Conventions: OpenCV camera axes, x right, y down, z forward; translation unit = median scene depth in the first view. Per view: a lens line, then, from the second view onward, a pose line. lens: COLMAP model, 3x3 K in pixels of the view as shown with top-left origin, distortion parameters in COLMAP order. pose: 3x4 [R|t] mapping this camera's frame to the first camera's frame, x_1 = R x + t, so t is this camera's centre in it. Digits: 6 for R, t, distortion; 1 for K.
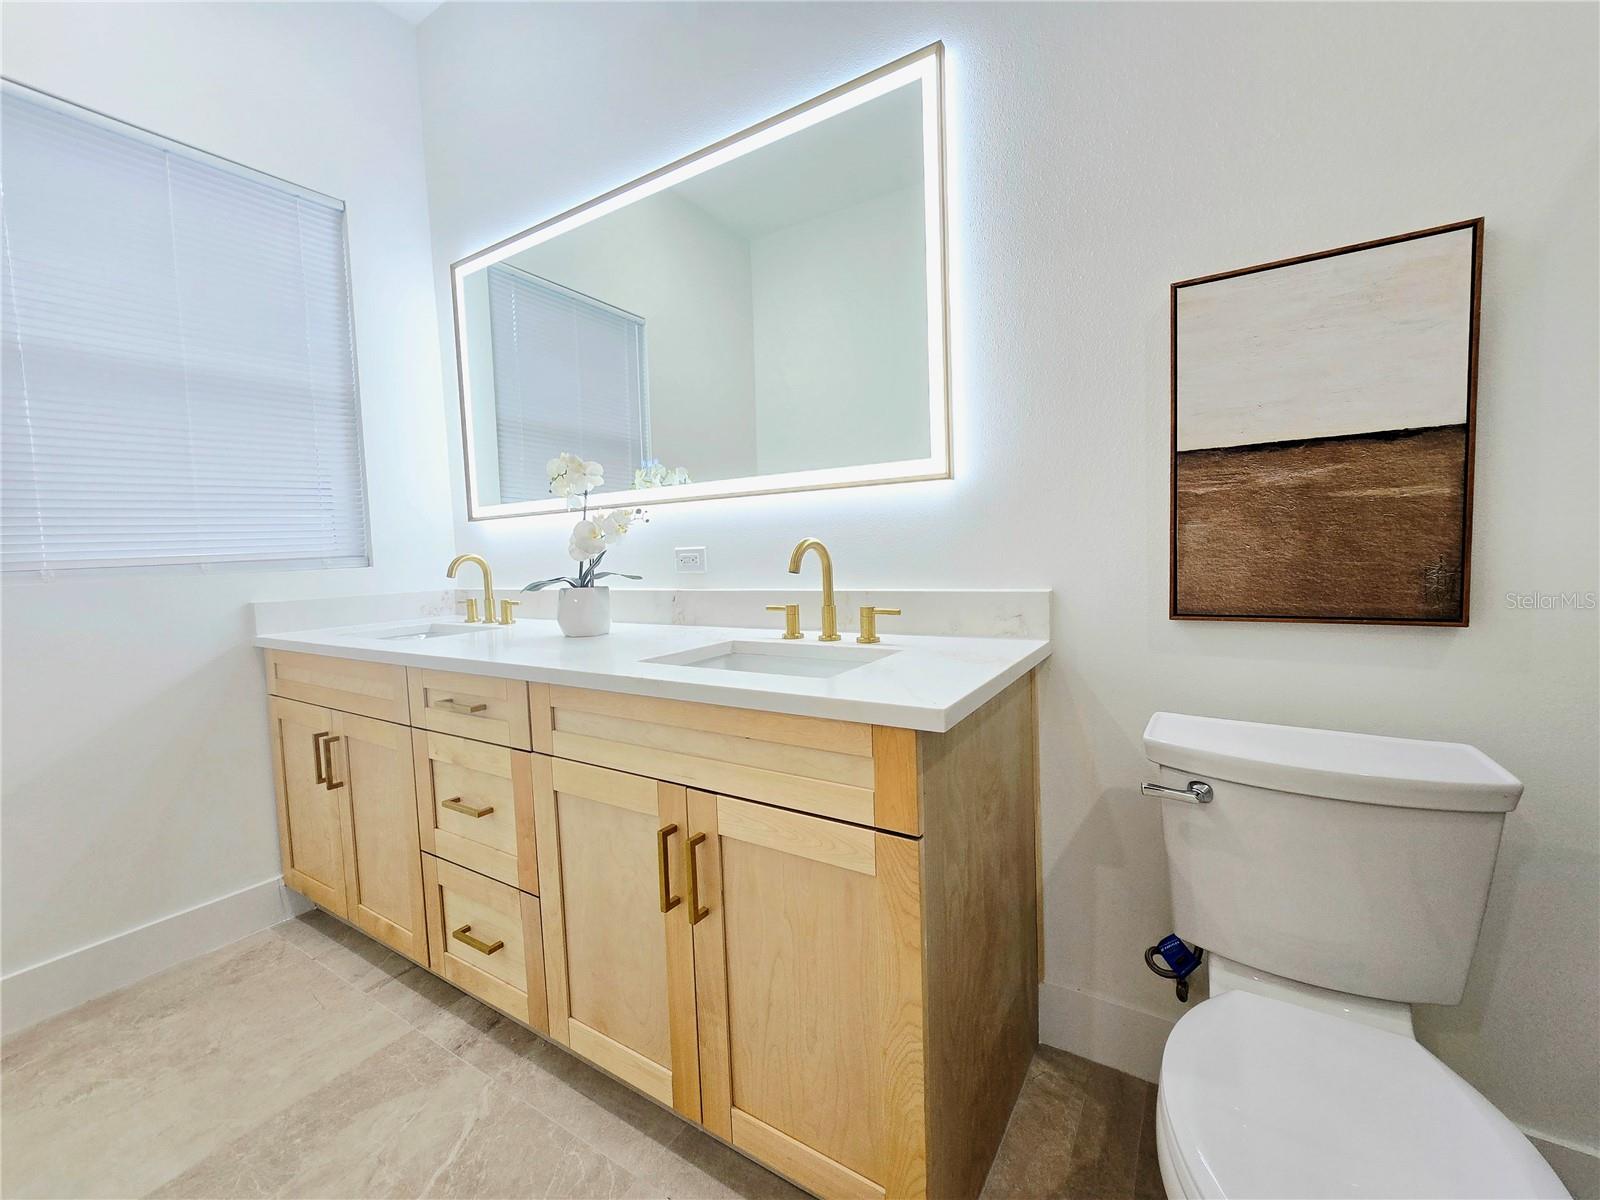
lens RADIAL K [[655.3, 0, 803.2], [0, 655.3, 595.0], [0, 0, 1]] dist [-0.001721, -0.000447]
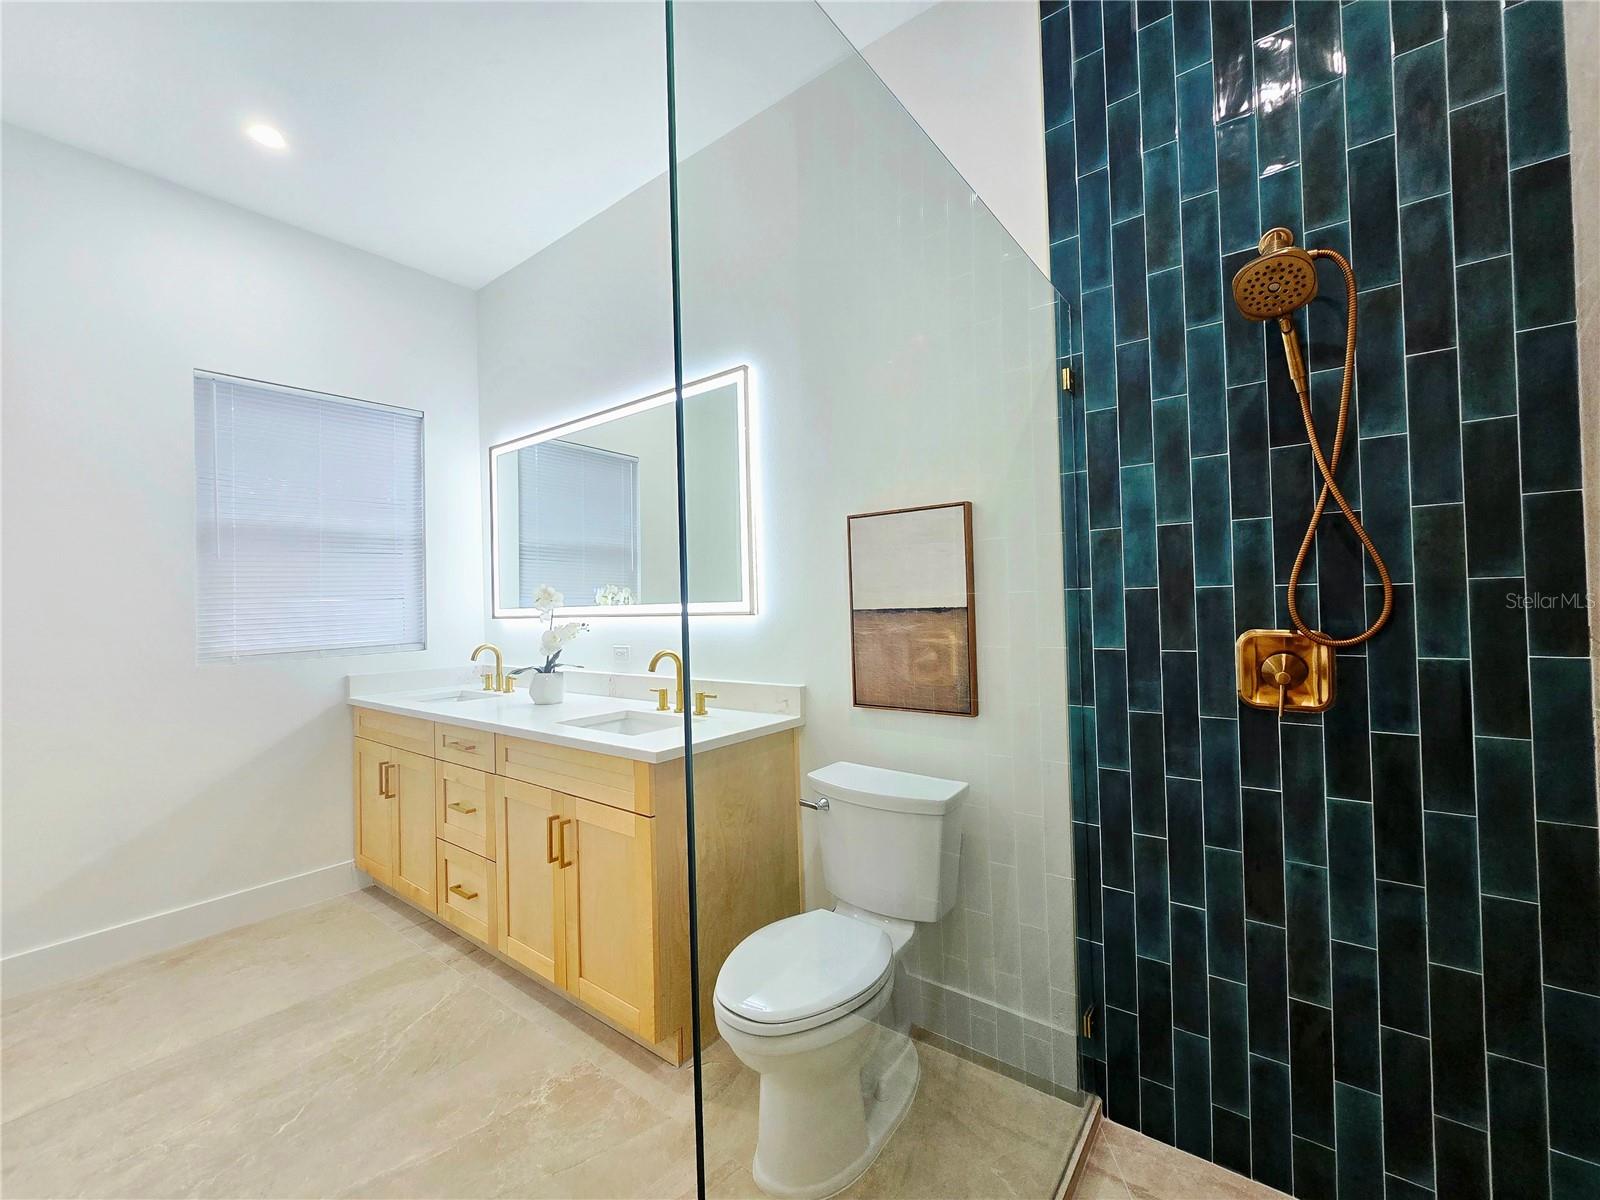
lens RADIAL K [[655.3, 0, 801.6], [0, 655.3, 600.6], [0, 0, 1]] dist [-0.001721, -0.000447]
pose [[0.995475, 0.011350, -0.094340, 0.504843], [-0.018724, 0.996805, -0.077651, -0.088937], [0.093157, 0.079066, 0.992507, -0.618993]]
